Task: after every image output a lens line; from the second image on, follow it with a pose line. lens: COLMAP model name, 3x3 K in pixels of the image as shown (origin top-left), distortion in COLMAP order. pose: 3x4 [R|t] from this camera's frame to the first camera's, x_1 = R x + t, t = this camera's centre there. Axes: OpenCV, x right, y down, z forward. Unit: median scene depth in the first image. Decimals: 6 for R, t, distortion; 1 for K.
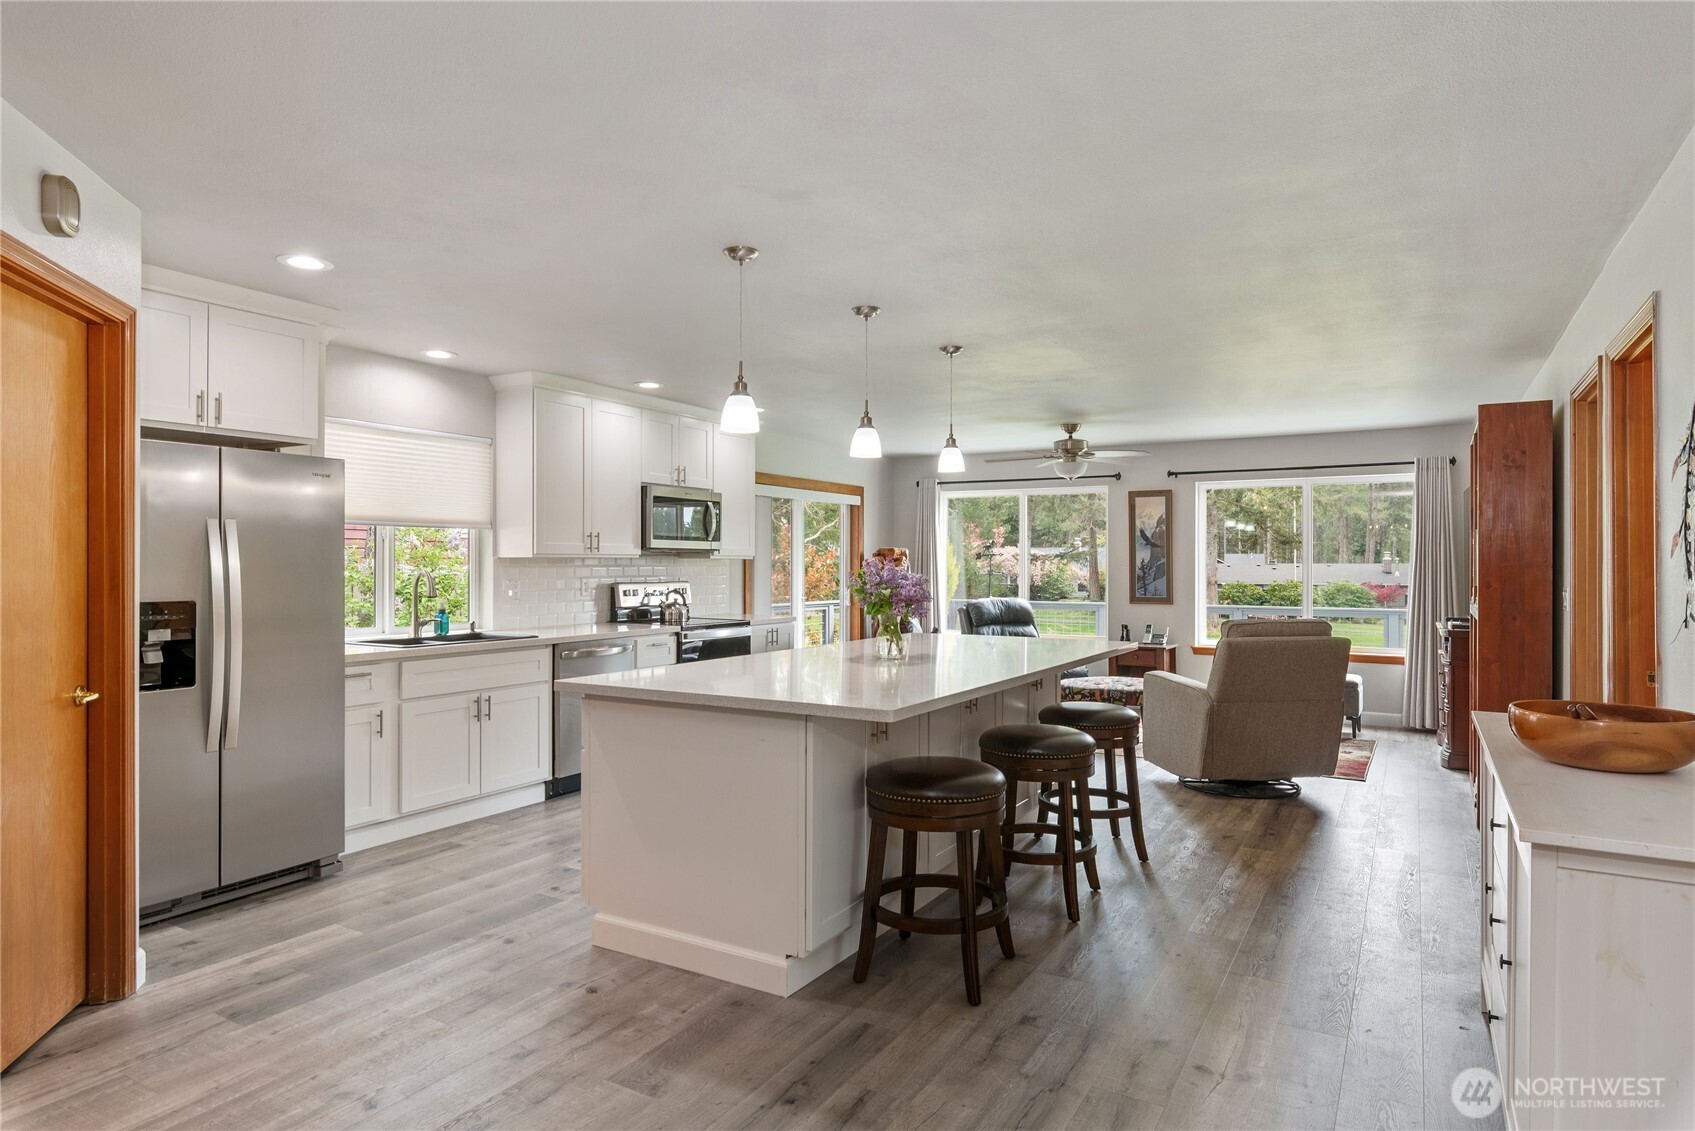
lens RADIAL K [[978.3, 0, 846.8], [0, 978.3, 567.6], [0, 0, 1]] dist [0.000916, 0.002506]
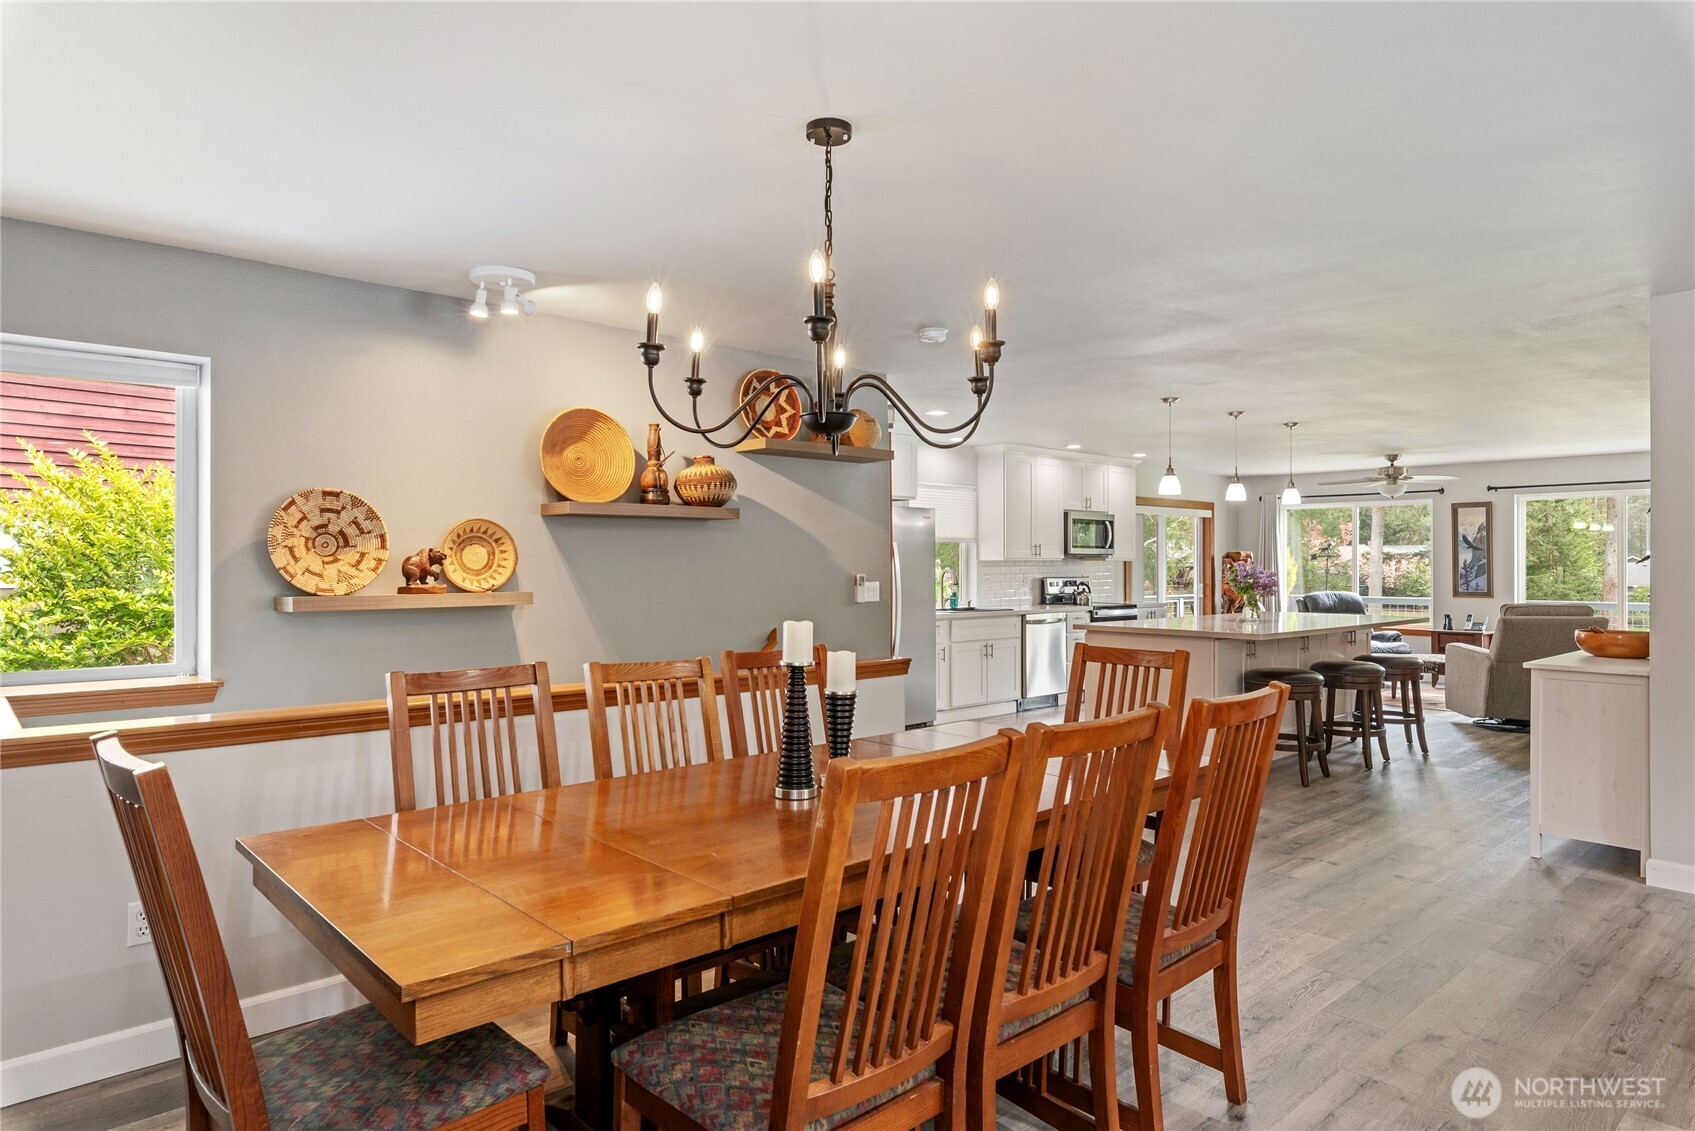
lens RADIAL K [[982.2, 0, 856.4], [0, 982.2, 562.3], [0, 0, 1]] dist [0.006602, -0.000671]
pose [[0.953116, -0.001925, -0.302599, -0.061206], [0.000266, 0.999985, -0.005522, 0.001106], [0.302605, 0.005182, 0.953102, -0.539158]]
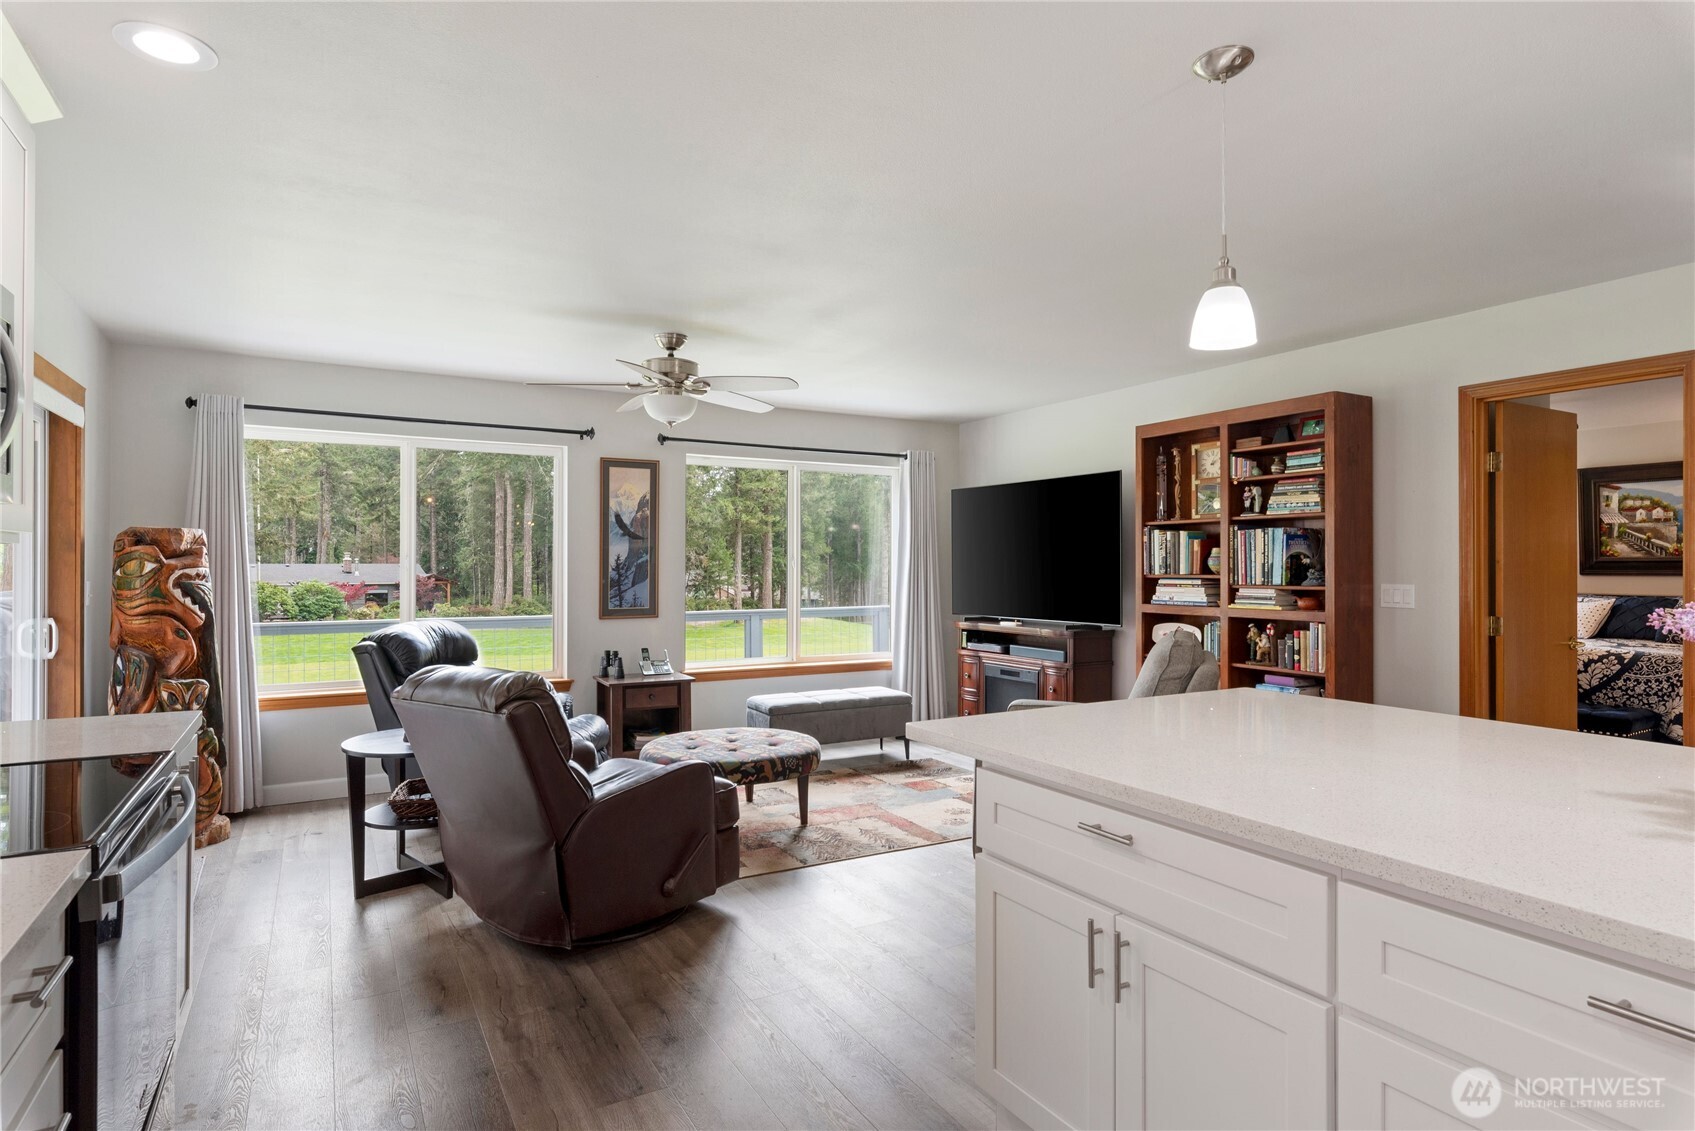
lens RADIAL K [[895.1, 0, 849.9], [0, 895.1, 564.4], [0, 0, 1]] dist [-0.007587, -0.000168]
pose [[0.492519, -0.001106, 0.870301, -0.256871], [0.004211, 0.999991, -0.001113, -0.001150], [-0.870292, 0.004213, 0.492519, 0.782811]]
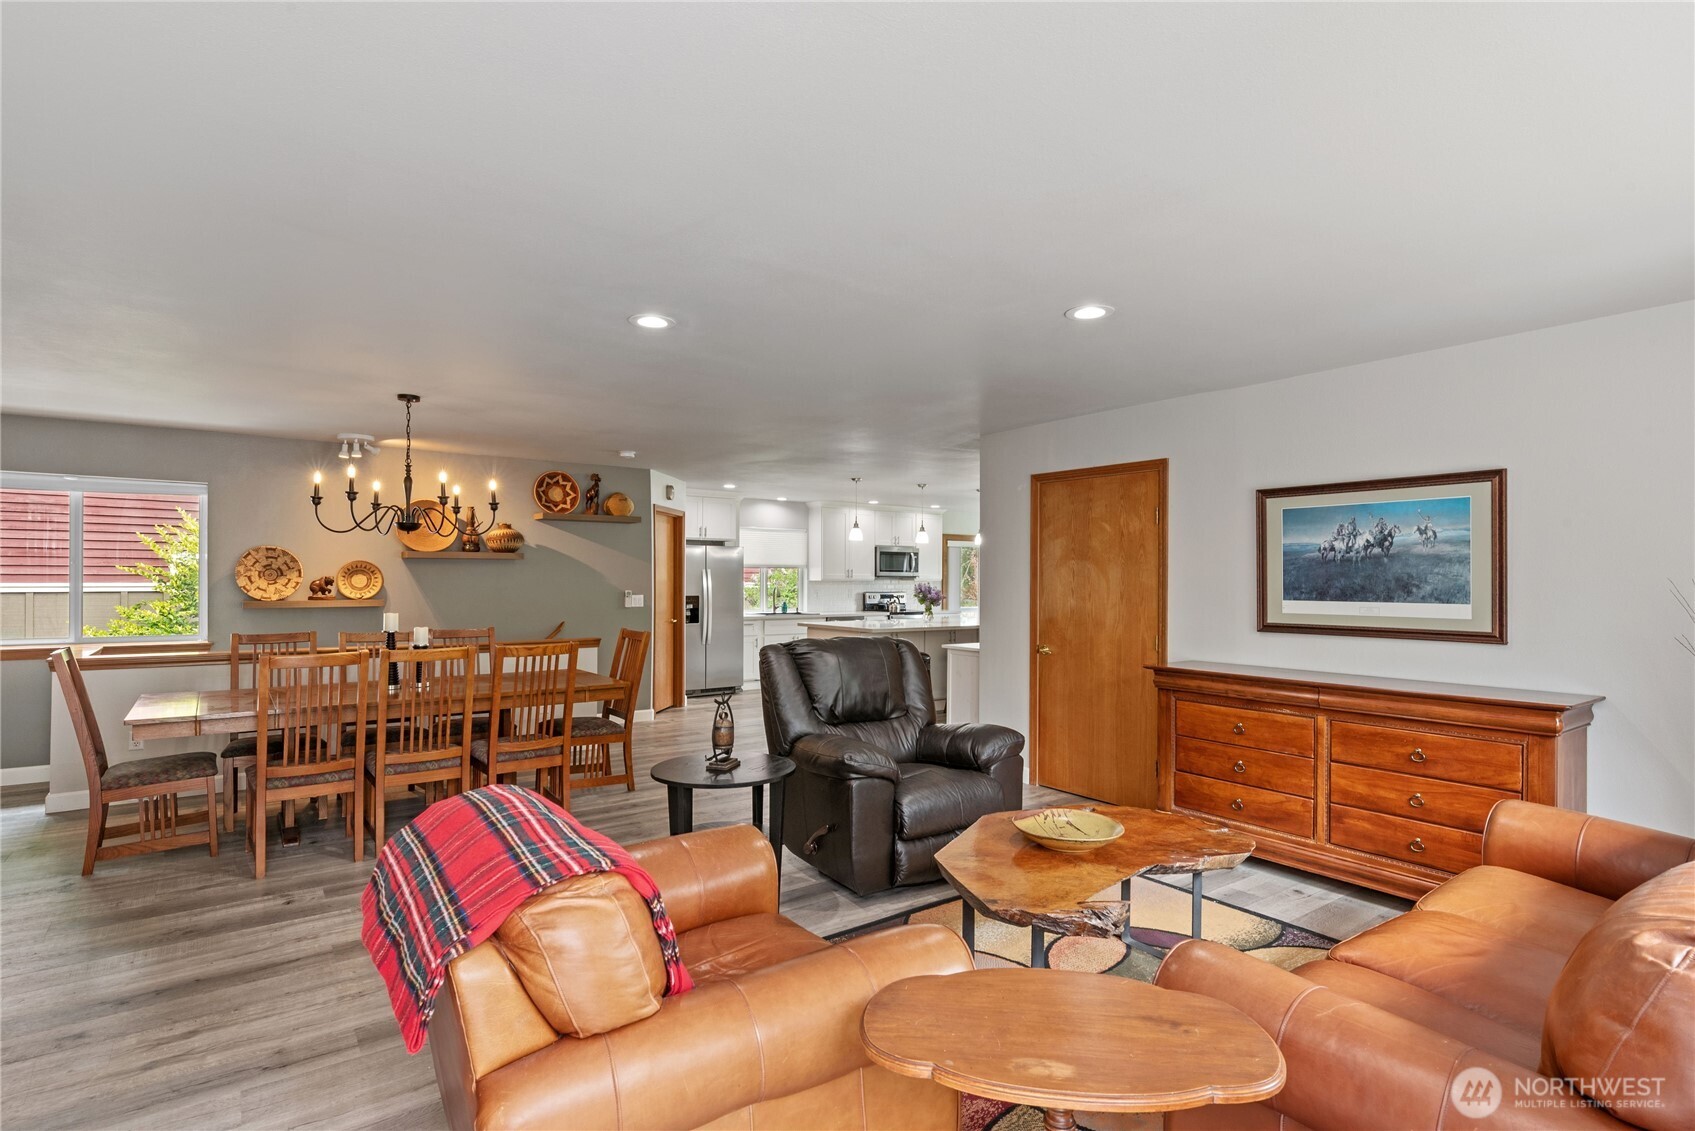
lens RADIAL K [[810.3, 0, 846.4], [0, 810.3, 579.9], [0, 0, 1]] dist [0.004223, 0.001910]
pose [[0.917959, 0.002027, -0.396670, 0.455440], [-0.003451, 0.999990, -0.002876, -0.006169], [0.396660, 0.004009, 0.917957, -0.682441]]
